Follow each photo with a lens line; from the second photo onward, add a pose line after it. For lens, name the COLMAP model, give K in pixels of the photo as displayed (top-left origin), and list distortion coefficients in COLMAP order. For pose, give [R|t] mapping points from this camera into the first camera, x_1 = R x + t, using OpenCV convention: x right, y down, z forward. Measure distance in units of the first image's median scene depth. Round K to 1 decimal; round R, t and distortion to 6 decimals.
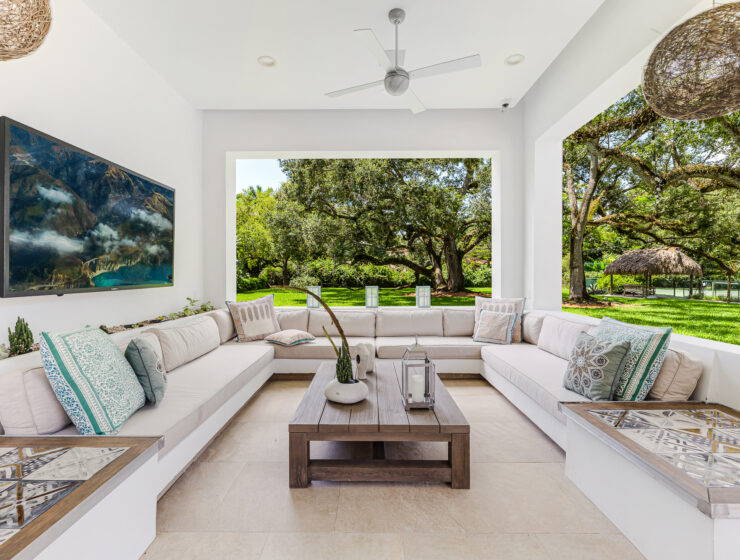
lens RADIAL K [[350.8, 0, 368.0], [0, 350.8, 274.7], [0, 0, 1]] dist [0.000204, -0.000086]
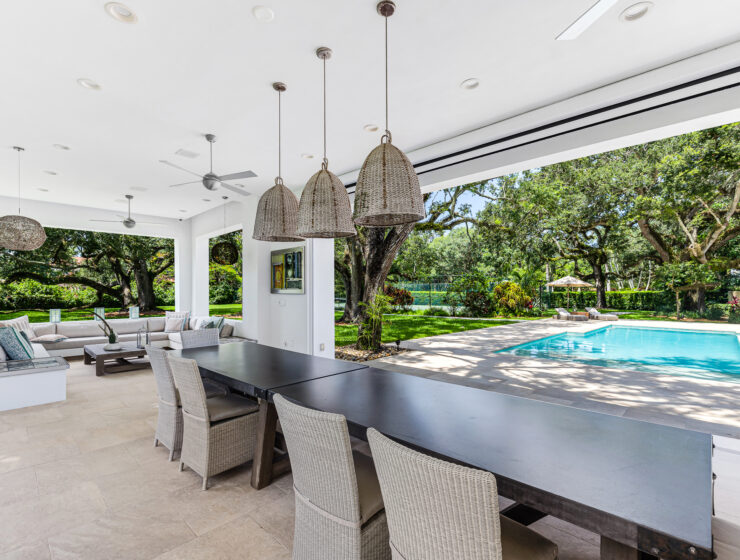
lens RADIAL K [[351.8, 0, 372.2], [0, 351.8, 286.0], [0, 0, 1]] dist [0.001436, 0.000250]
pose [[0.679403, 0.002316, 0.733762, -0.075848], [0.005661, 0.999949, -0.008397, -0.012019], [-0.733744, 0.009858, 0.679355, -0.254042]]
